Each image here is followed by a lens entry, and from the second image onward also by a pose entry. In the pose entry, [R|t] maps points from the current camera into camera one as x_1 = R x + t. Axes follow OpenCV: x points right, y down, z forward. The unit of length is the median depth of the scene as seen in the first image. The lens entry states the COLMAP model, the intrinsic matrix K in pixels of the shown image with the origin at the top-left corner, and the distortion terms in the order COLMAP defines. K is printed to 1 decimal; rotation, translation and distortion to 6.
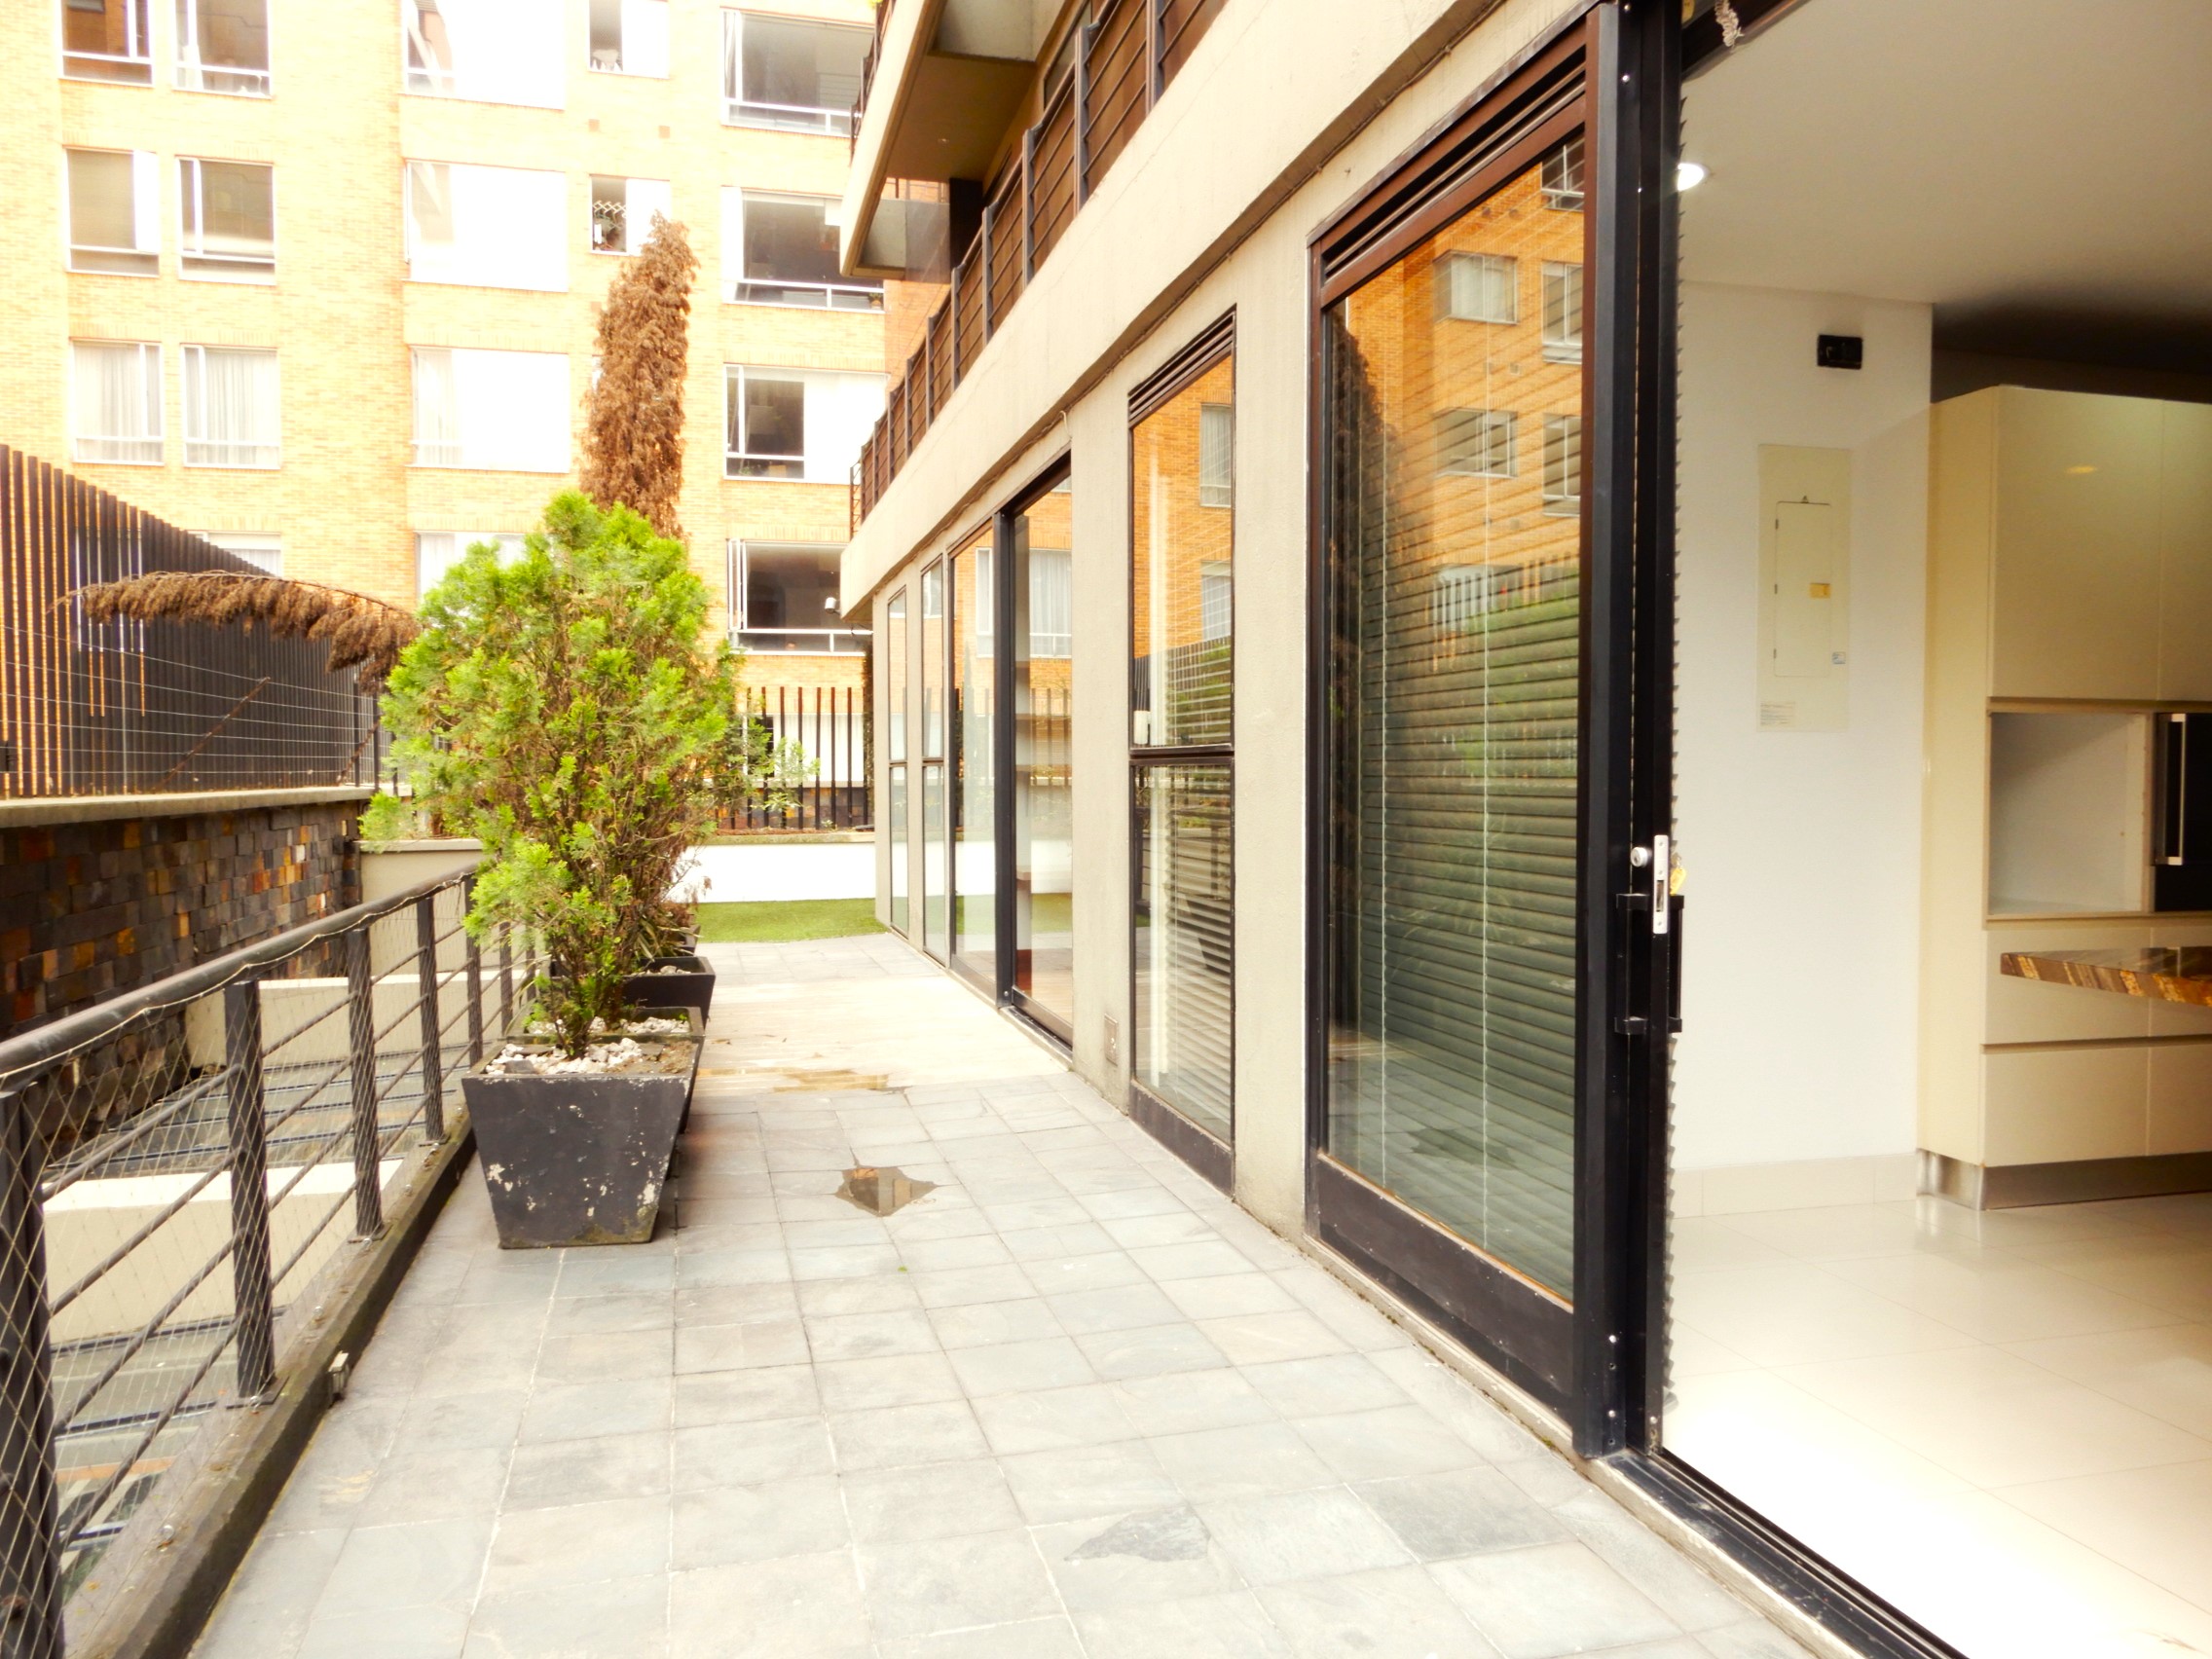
lens RADIAL K [[1574.1, 0, 1097.5], [0, 1574.1, 824.8], [0, 0, 1]] dist [-0.007399, 0.005256]
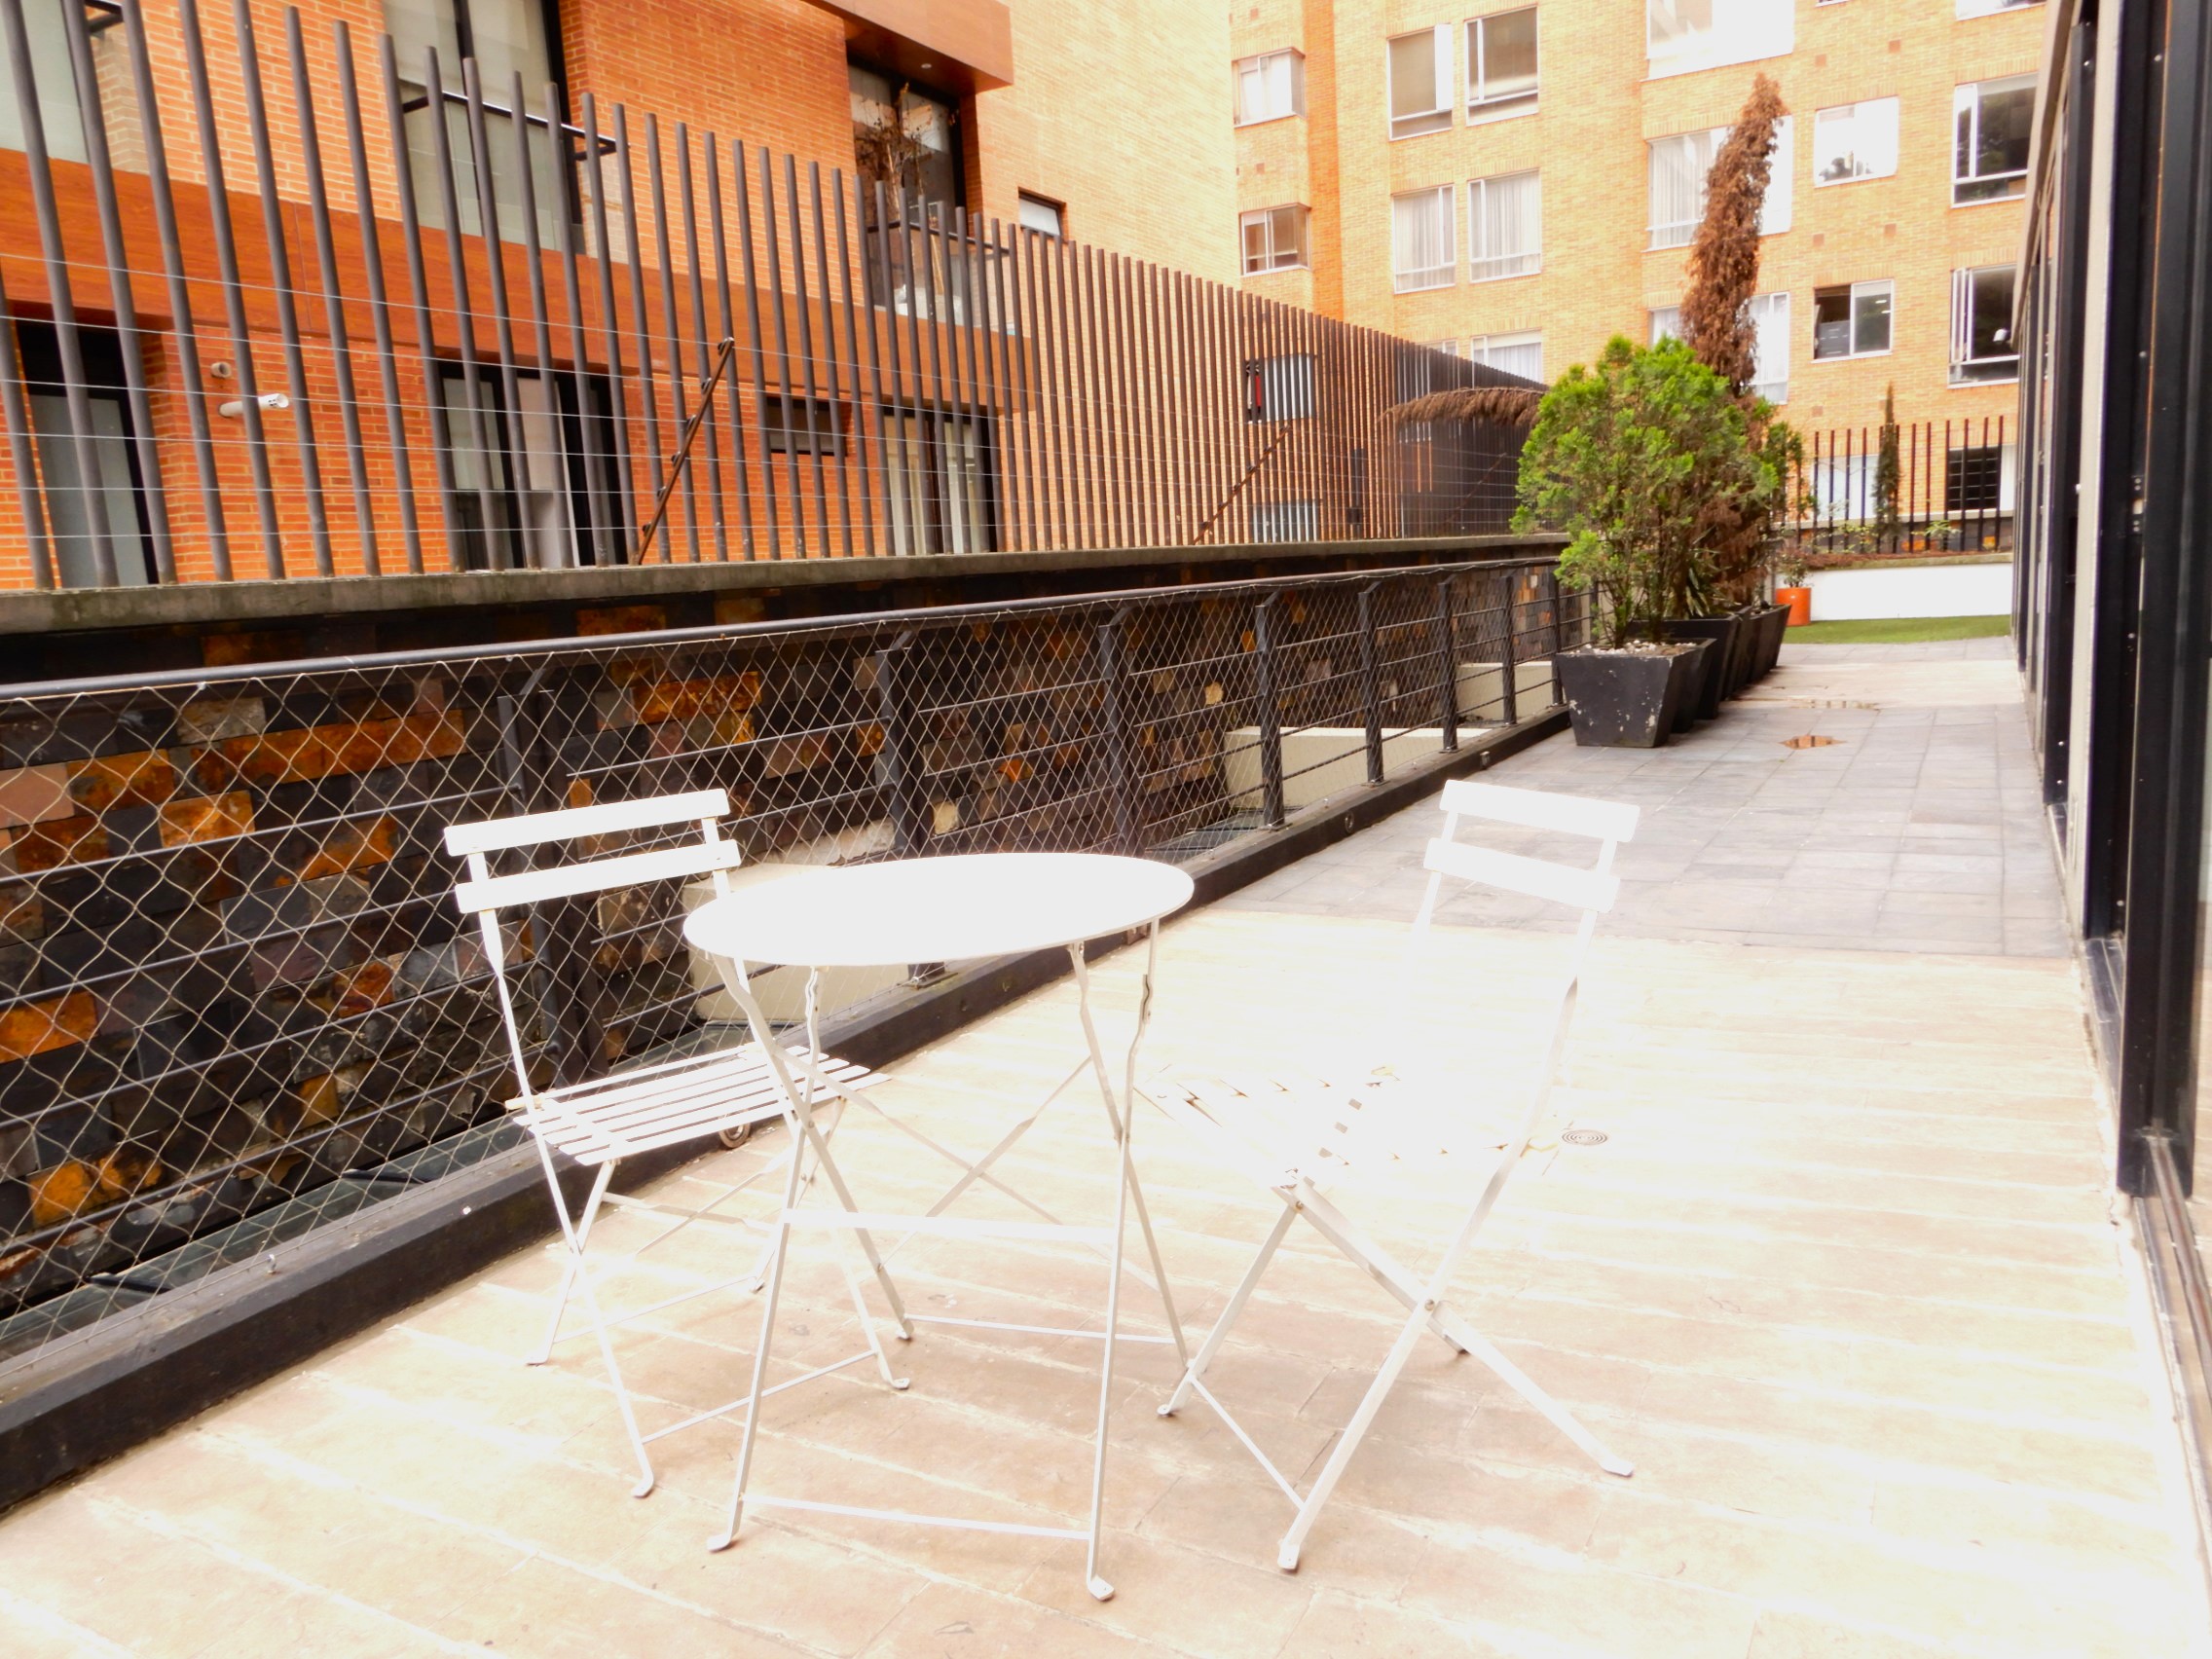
lens RADIAL K [[1574.1, 0, 1102.4], [0, 1574.1, 825.6], [0, 0, 1]] dist [-0.007399, 0.005256]
pose [[0.723891, 0.077804, -0.685513, 0.283505], [0.027126, 0.989643, 0.140967, 0.041205], [0.689381, -0.120640, 0.714283, -0.424494]]
